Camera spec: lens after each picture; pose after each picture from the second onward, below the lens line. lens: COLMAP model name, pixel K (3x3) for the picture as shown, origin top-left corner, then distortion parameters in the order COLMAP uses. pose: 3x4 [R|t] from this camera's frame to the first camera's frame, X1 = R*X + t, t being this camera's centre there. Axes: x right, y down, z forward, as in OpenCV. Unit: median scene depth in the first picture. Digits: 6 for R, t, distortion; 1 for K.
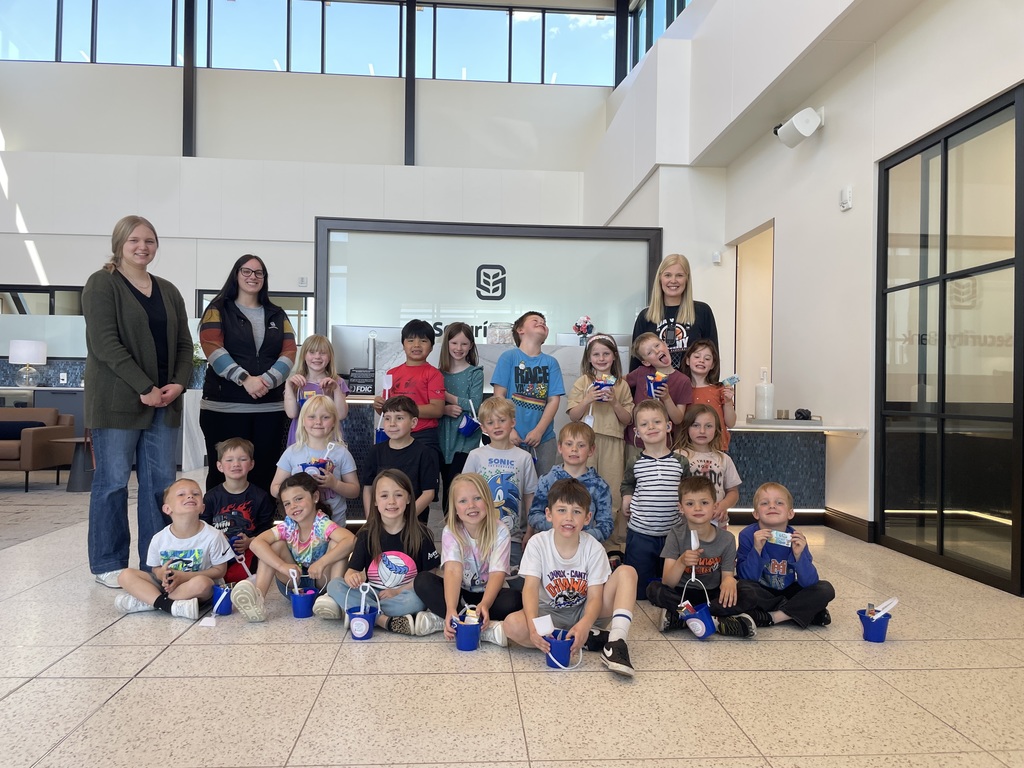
lens RADIAL K [[778.0, 0, 507.0], [0, 778.0, 390.4], [0, 0, 1]] dist [0.055657, -0.055078]
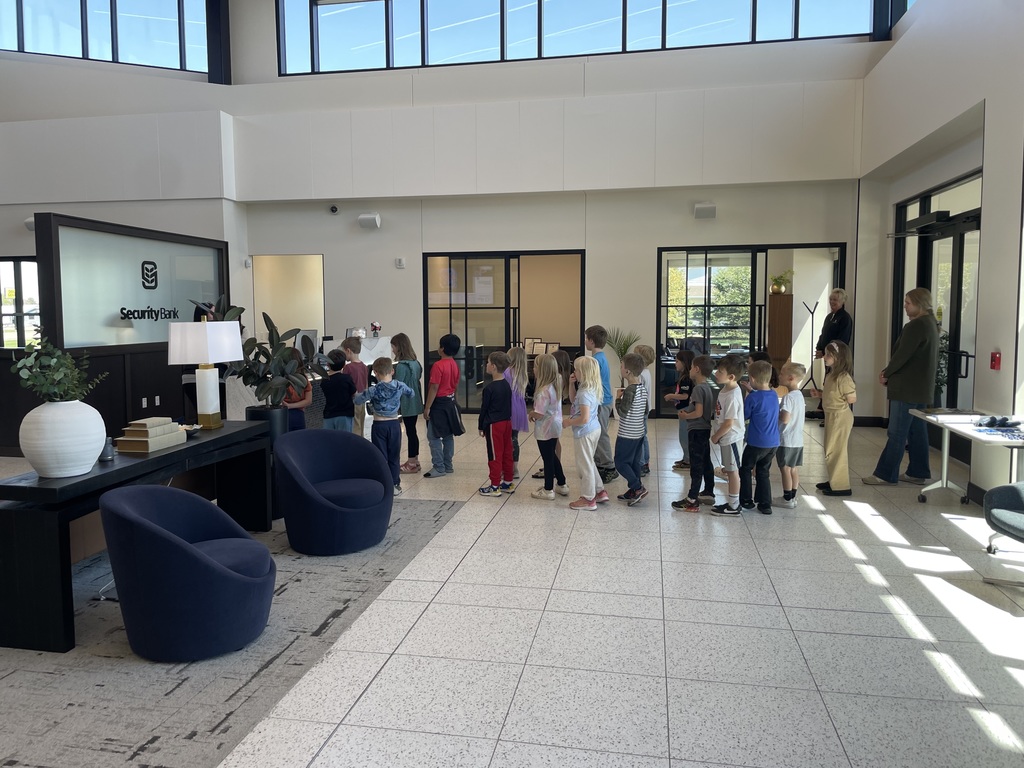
lens RADIAL K [[778.0, 0, 511.9], [0, 778.0, 381.2], [0, 0, 1]] dist [0.055657, -0.055078]
pose [[0.236504, -0.101536, 0.966311, -1.398005], [0.006185, 0.994662, 0.103001, -0.116783], [-0.971611, -0.018383, 0.235870, 0.146624]]
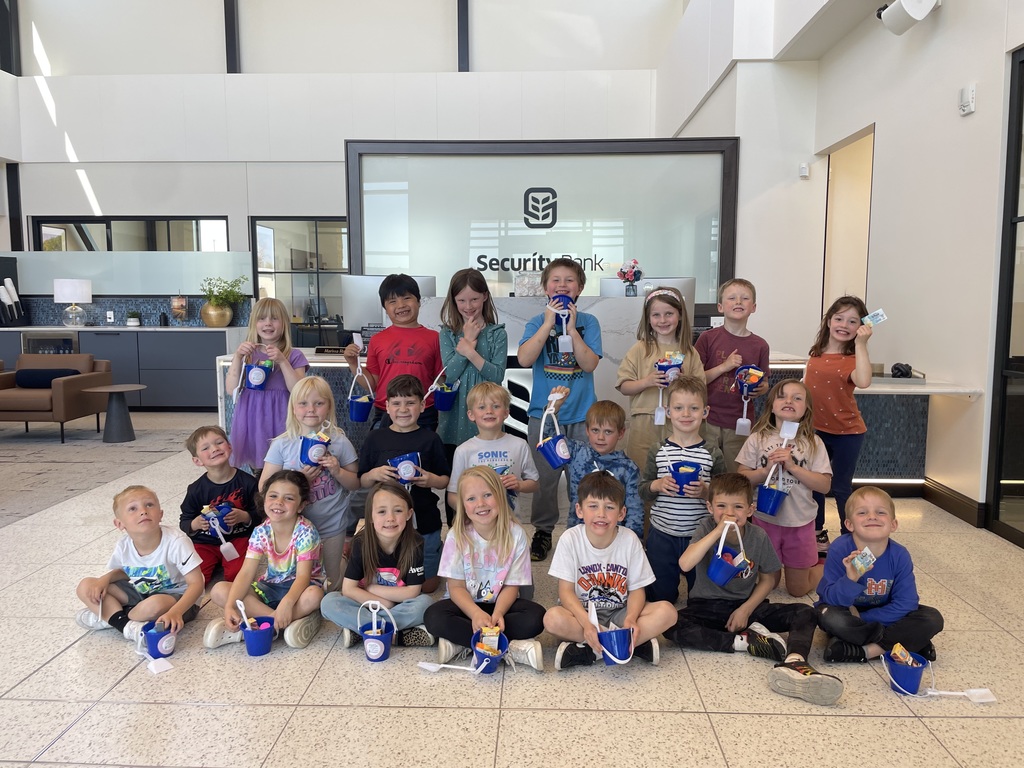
lens RADIAL K [[778.0, 0, 509.3], [0, 778.0, 378.9], [0, 0, 1]] dist [0.055657, -0.055078]
pose [[0.994359, -0.005107, -0.105941, 0.046175], [0.016180, 0.994454, 0.103924, -0.046210], [0.104823, -0.105052, 0.988927, 0.114792]]
